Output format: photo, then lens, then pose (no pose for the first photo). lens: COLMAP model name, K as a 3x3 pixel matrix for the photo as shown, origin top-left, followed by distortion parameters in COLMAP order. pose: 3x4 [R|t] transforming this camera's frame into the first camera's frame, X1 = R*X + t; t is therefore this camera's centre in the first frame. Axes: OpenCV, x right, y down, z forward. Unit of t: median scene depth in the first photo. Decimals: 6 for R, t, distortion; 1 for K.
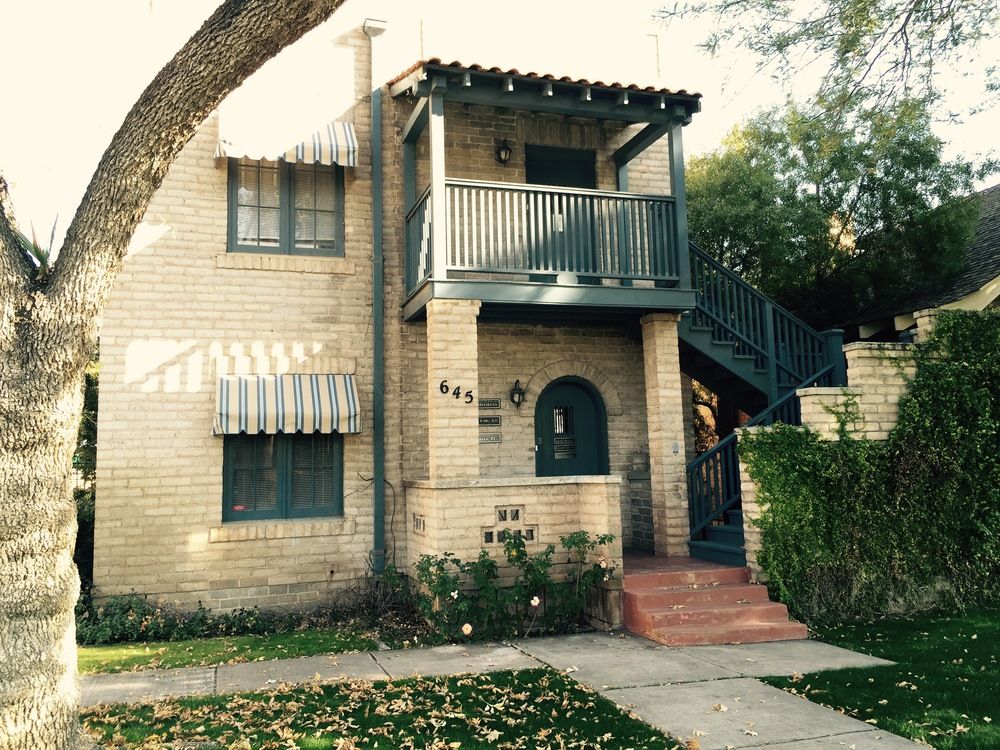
lens RADIAL K [[858.6, 0, 501.1], [0, 858.6, 365.2], [0, 0, 1]] dist [0.081469, -0.112217]
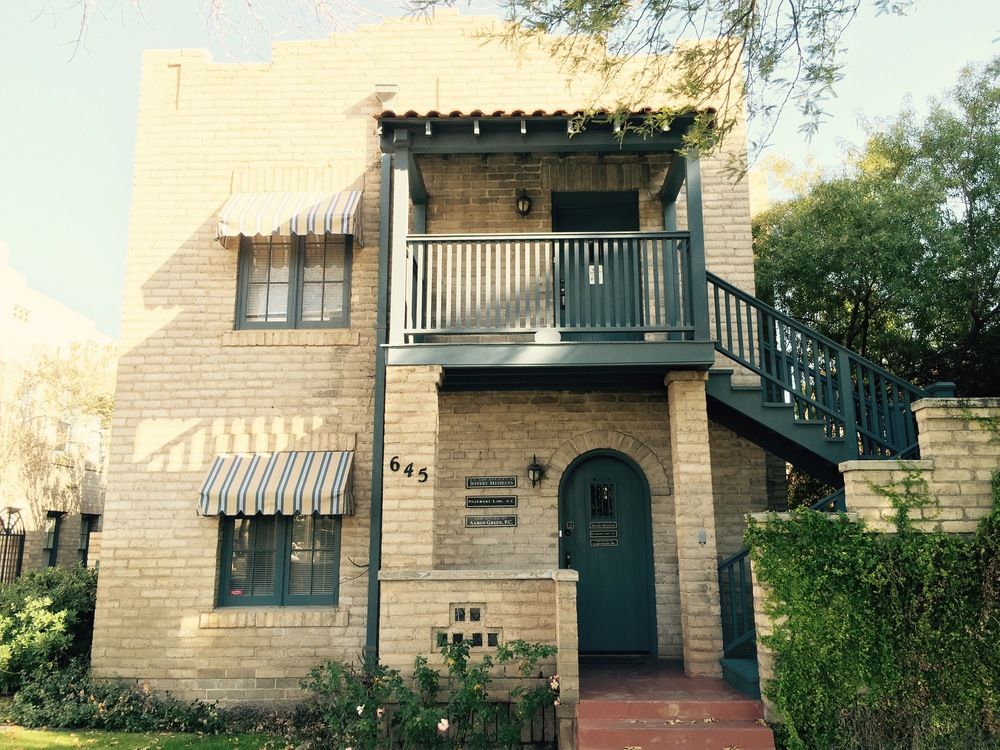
lens RADIAL K [[858.6, 0, 497.8], [0, 858.6, 361.9], [0, 0, 1]] dist [0.081469, -0.112217]
pose [[0.942093, -0.048596, -0.331812, 0.308772], [0.018775, 0.995536, -0.092495, 0.004089], [0.334825, 0.080910, 0.938800, 0.171596]]
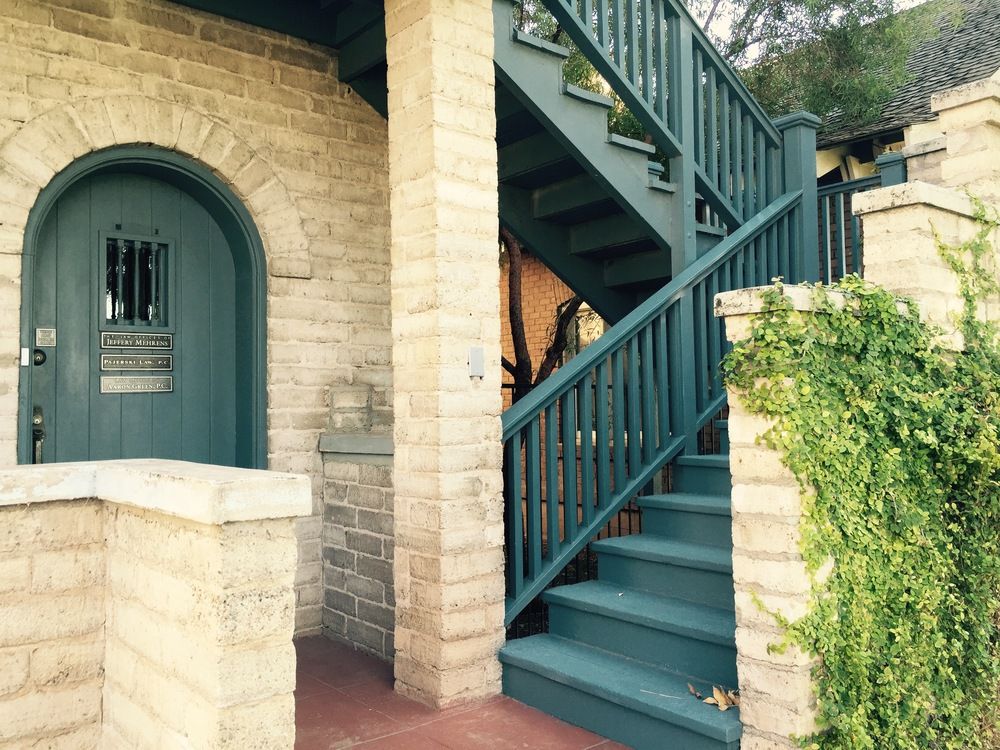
lens RADIAL K [[858.6, 0, 508.4], [0, 858.6, 366.5], [0, 0, 1]] dist [0.081469, -0.112217]
pose [[0.928428, 0.032823, 0.370061, 0.096724], [-0.057297, 0.996822, 0.055337, 0.080828], [-0.367068, -0.072580, 0.927358, 0.719022]]
